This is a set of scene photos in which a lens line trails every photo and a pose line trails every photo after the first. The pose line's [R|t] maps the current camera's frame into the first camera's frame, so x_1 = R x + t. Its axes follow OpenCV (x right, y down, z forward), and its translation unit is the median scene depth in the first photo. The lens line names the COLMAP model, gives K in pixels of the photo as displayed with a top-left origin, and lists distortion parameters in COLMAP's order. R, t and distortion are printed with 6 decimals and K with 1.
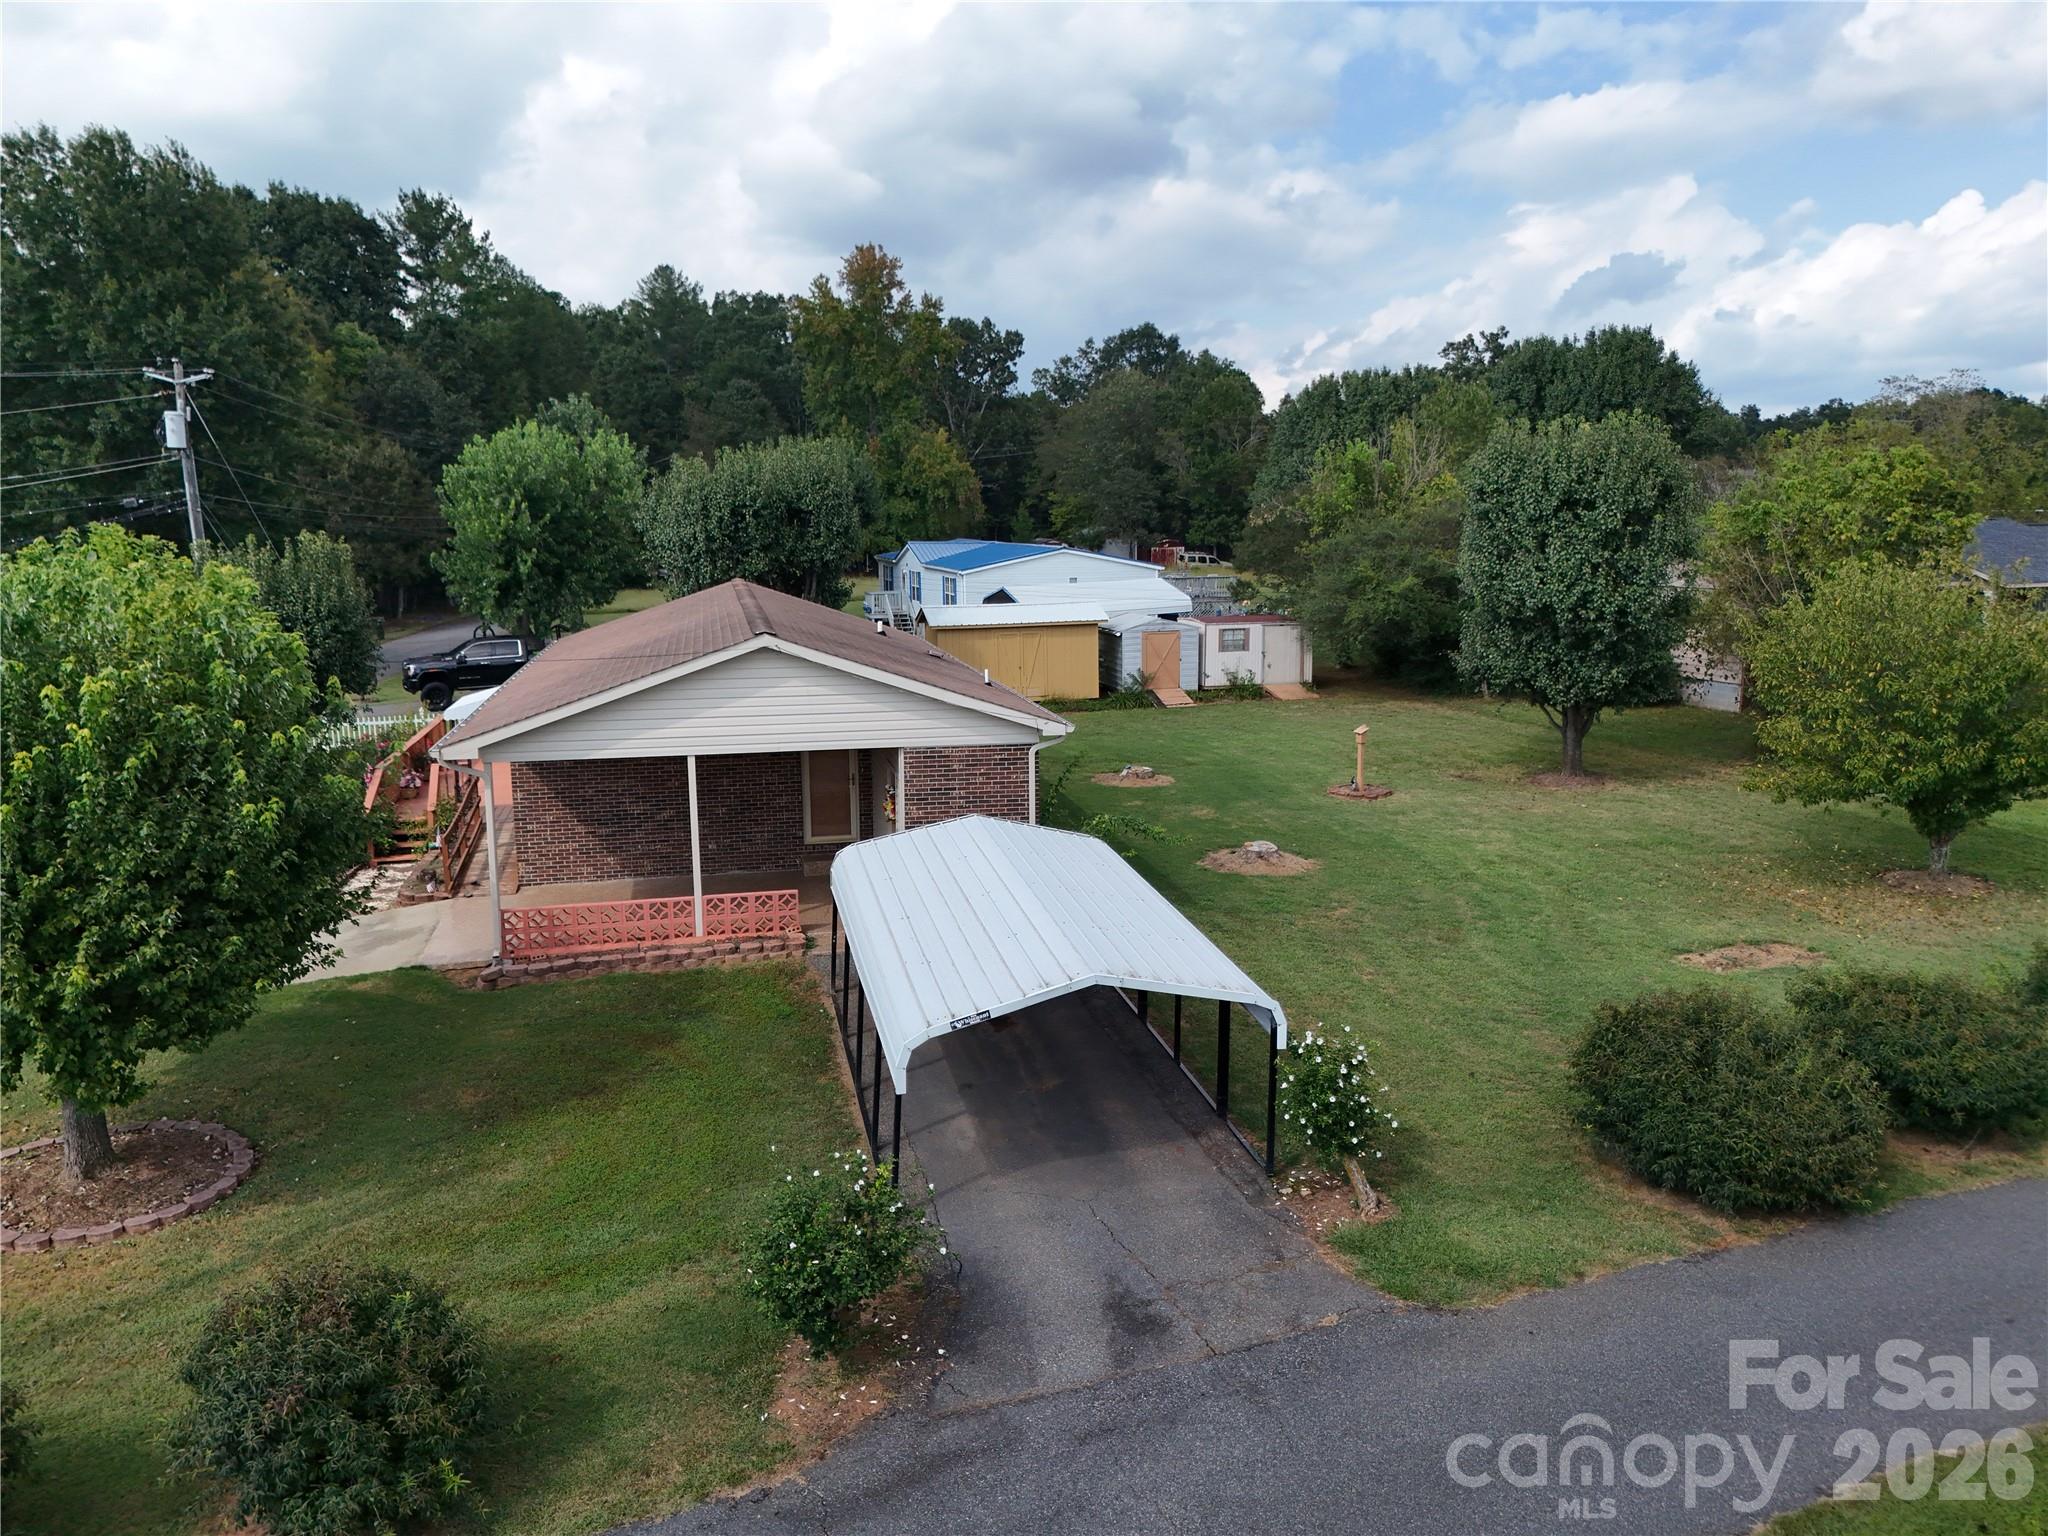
lens RADIAL K [[1513.3, 0, 1032.6], [0, 1513.3, 763.4], [0, 0, 1]] dist [0.058721, -0.047301]
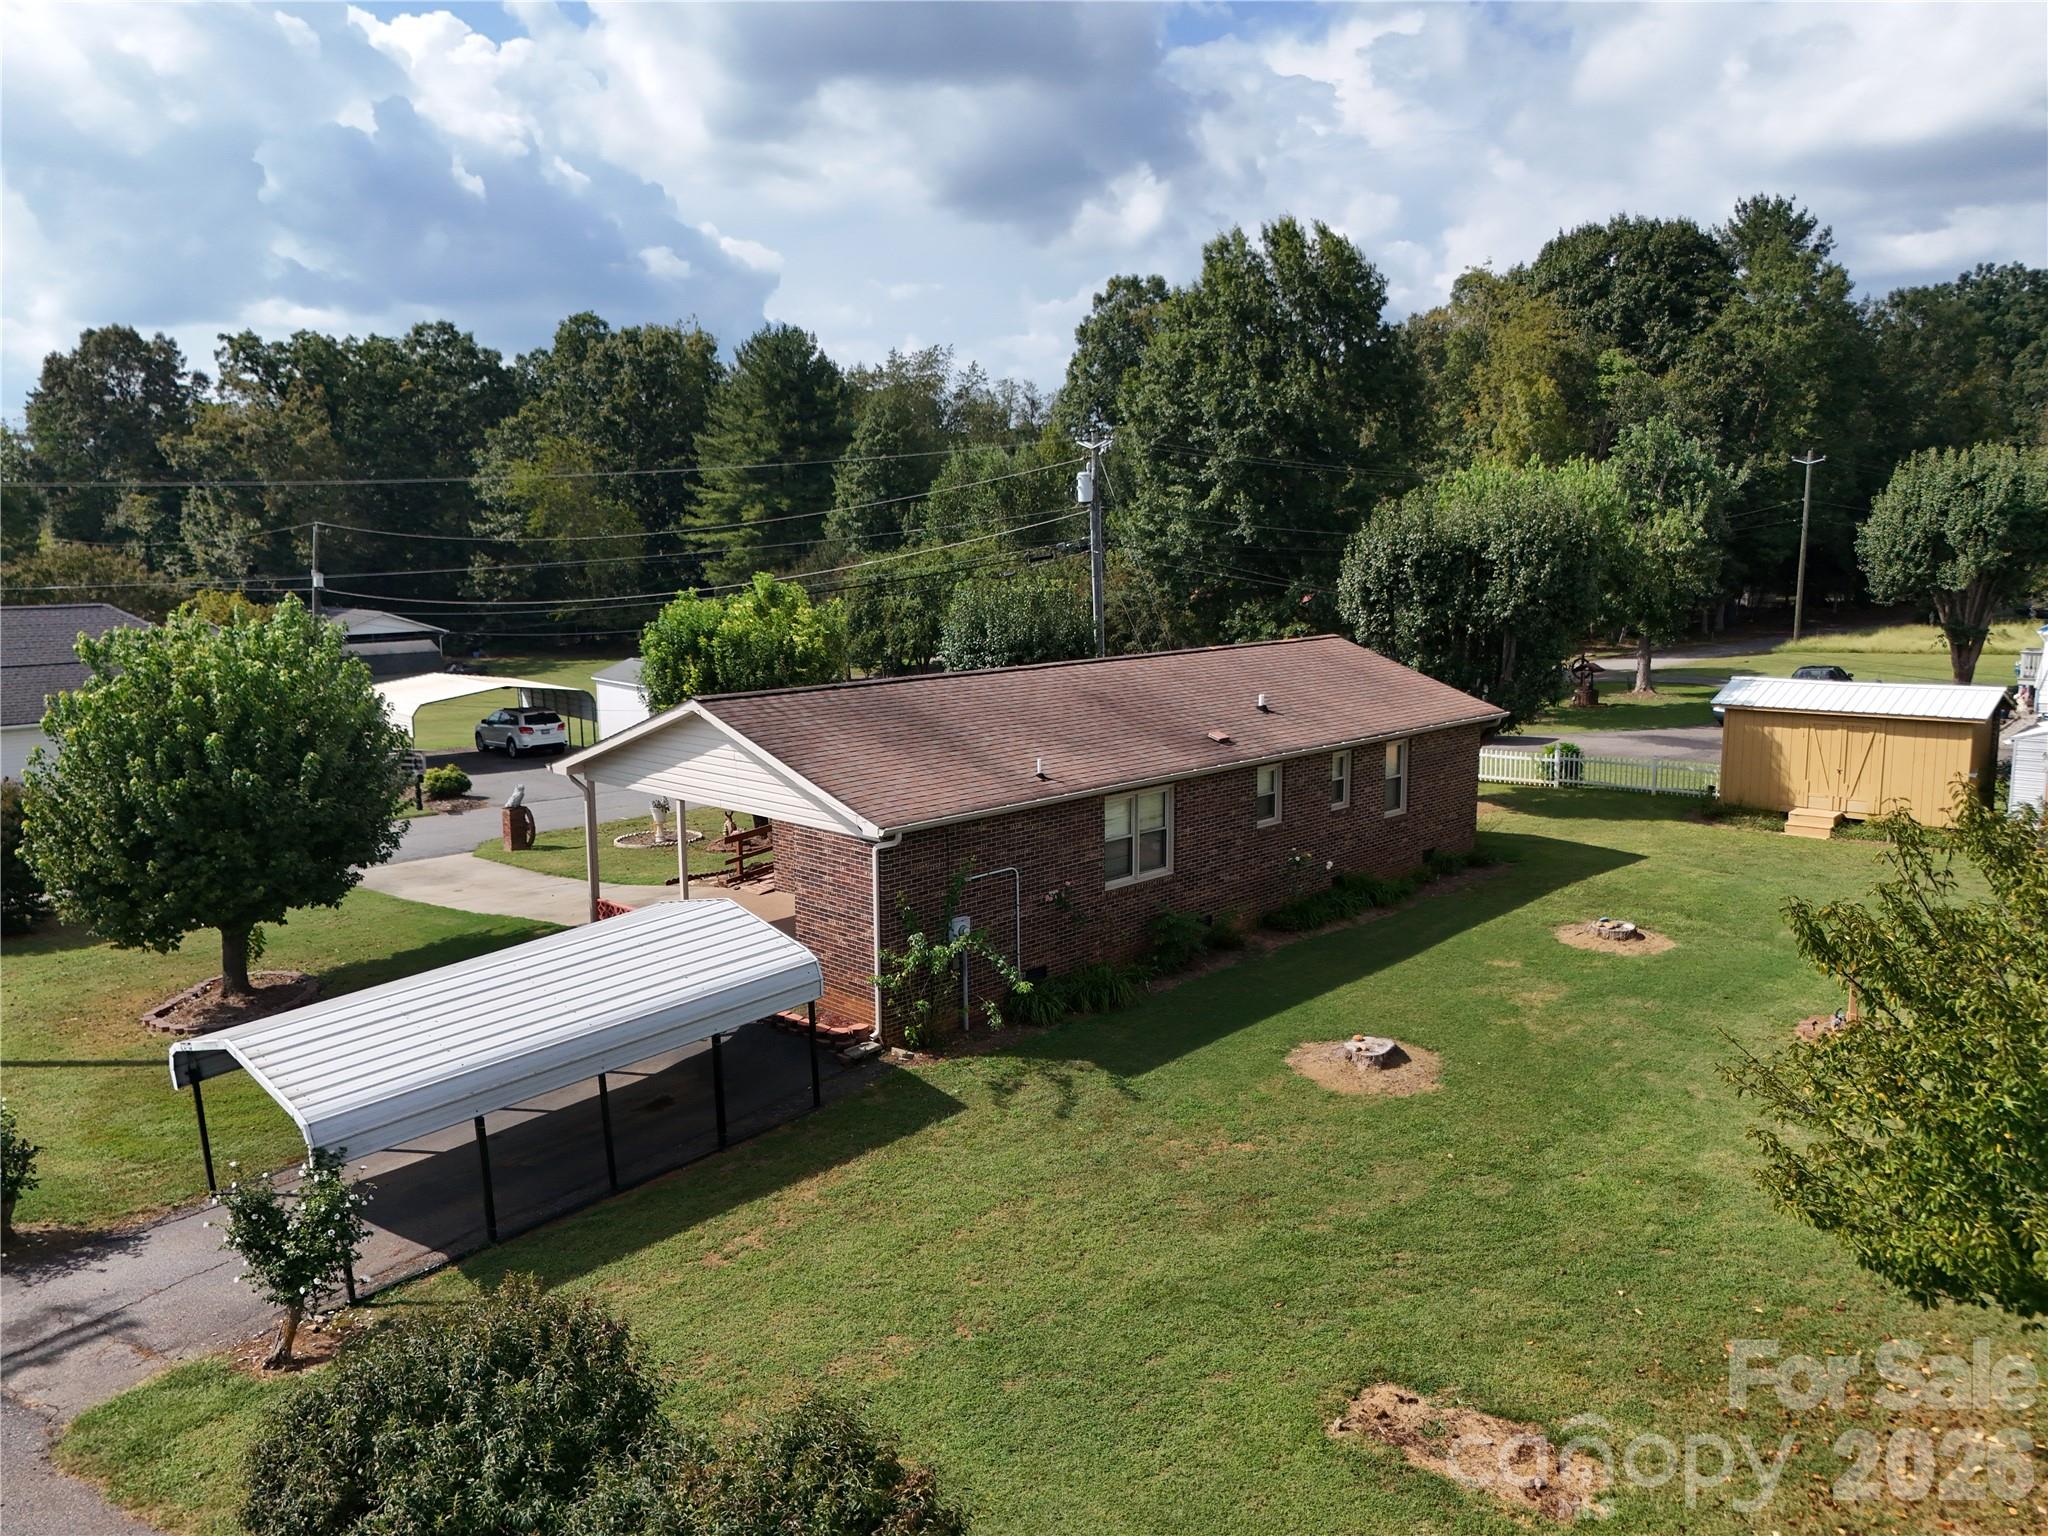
lens RADIAL K [[1513.3, 0, 1043.5], [0, 1513.3, 761.5], [0, 0, 1]] dist [0.058721, -0.047301]
pose [[0.564242, 0.130662, -0.815204, 0.378496], [-0.134705, 0.988736, 0.065240, -0.063776], [0.814546, 0.073000, 0.575487, 0.251142]]
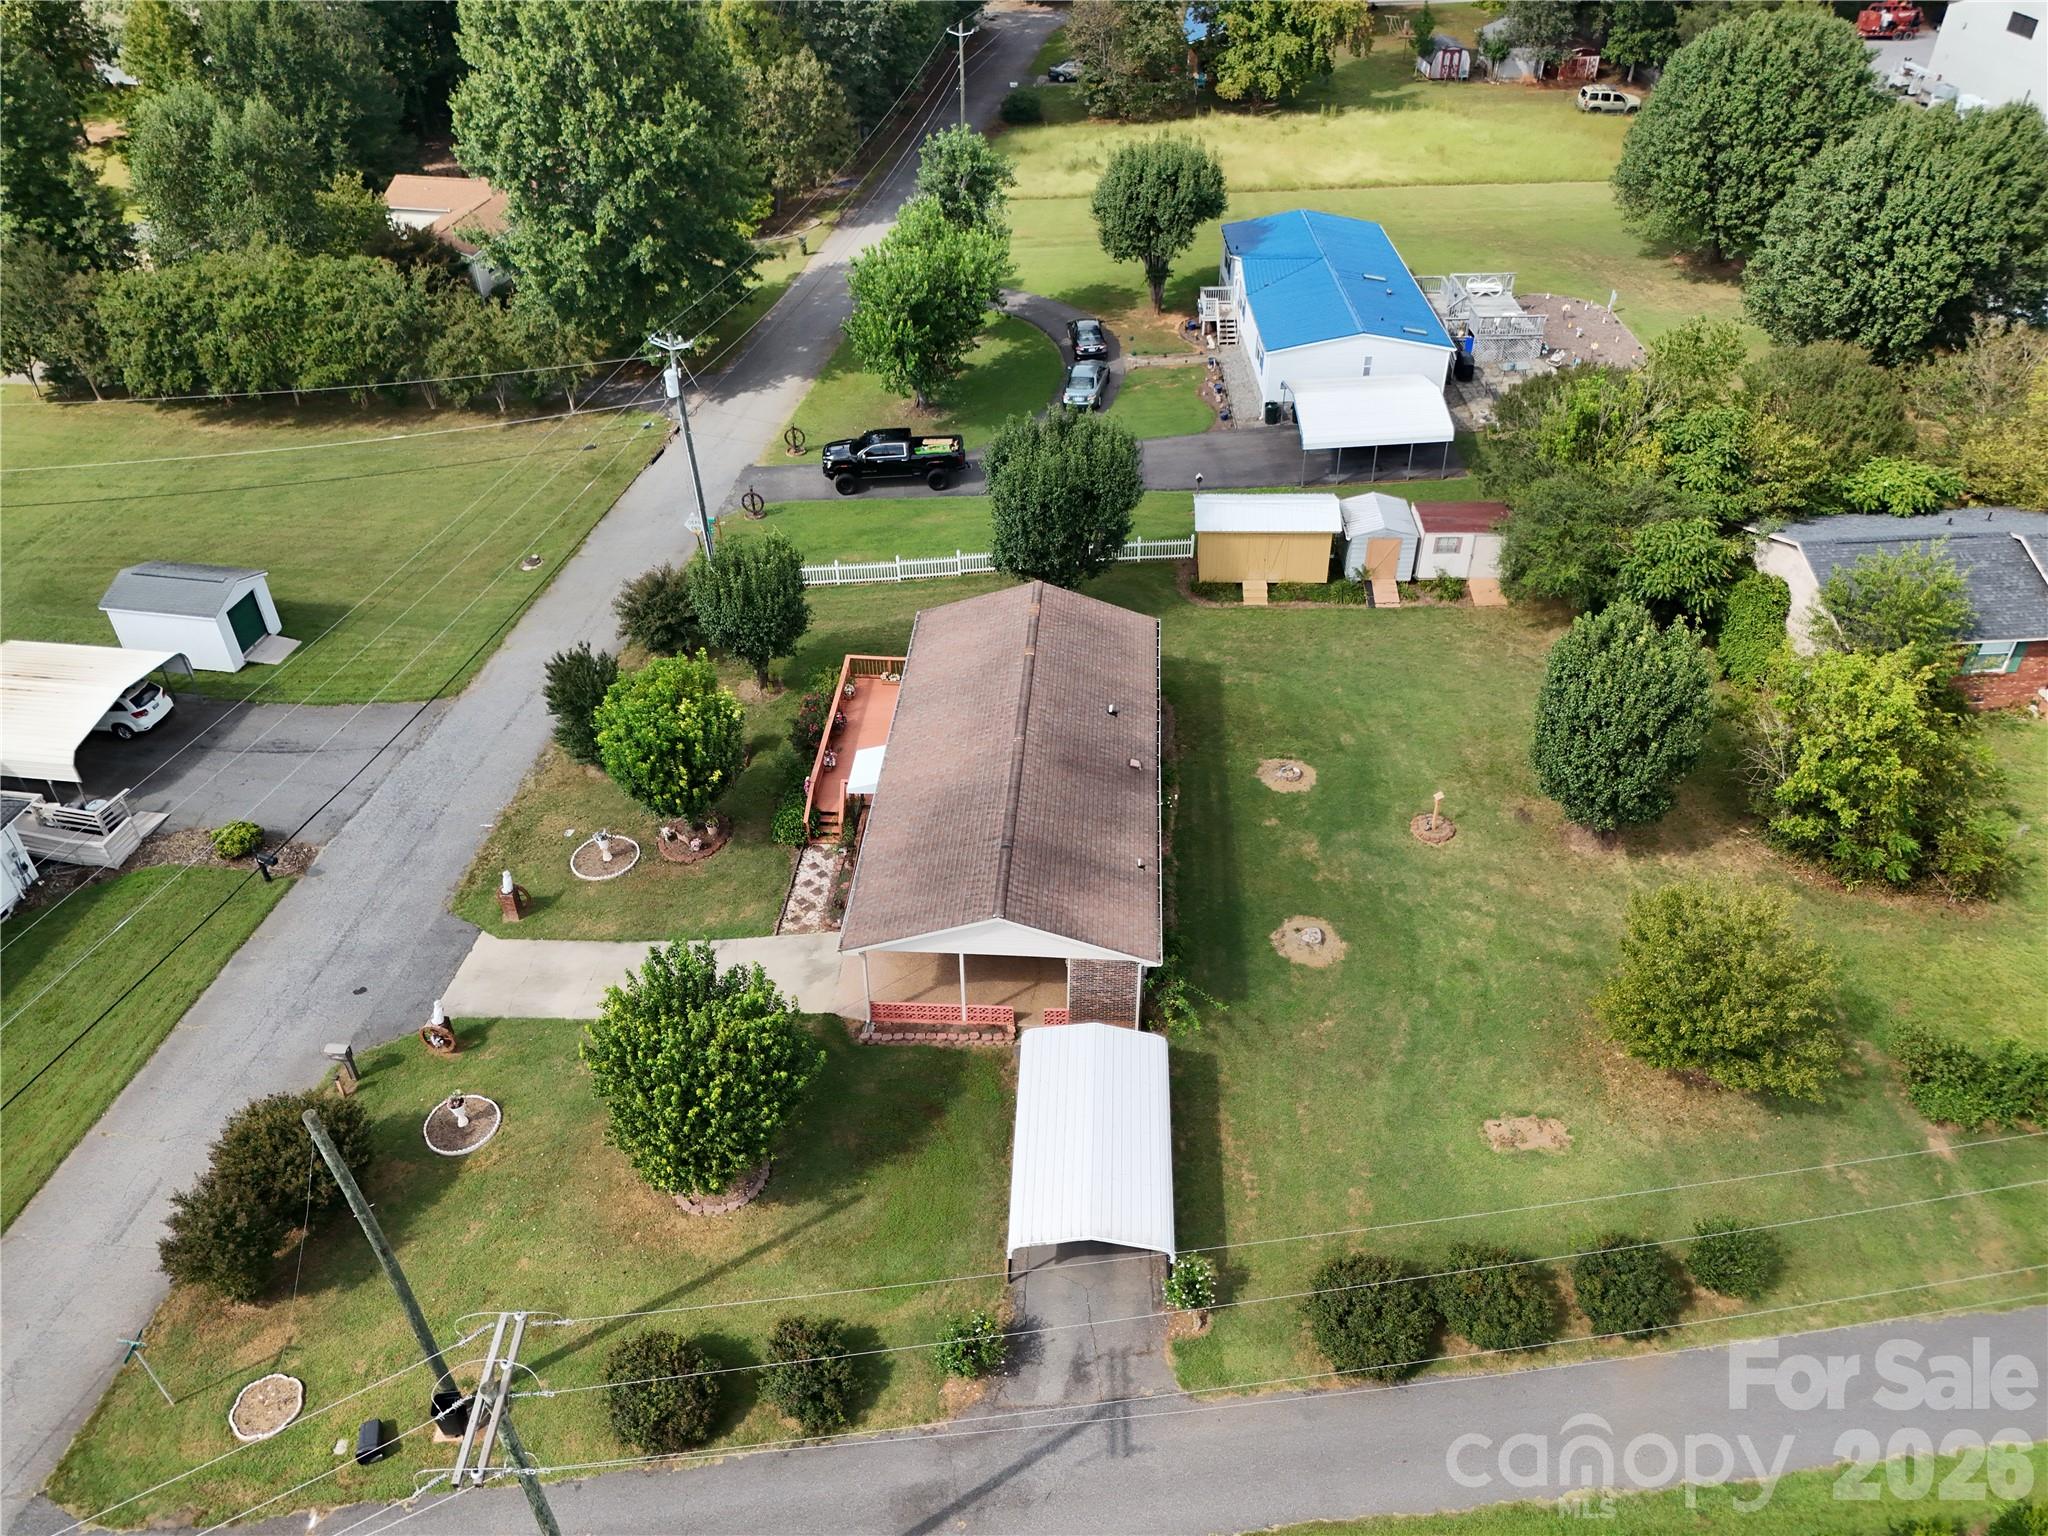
lens RADIAL K [[1513.3, 0, 1030.7], [0, 1513.3, 754.8], [0, 0, 1]] dist [0.058721, -0.047301]
pose [[0.962344, 0.164384, -0.216498, 0.105641], [-0.046720, 0.884605, 0.463995, -0.502366], [0.267788, -0.436408, 0.858975, -0.234170]]
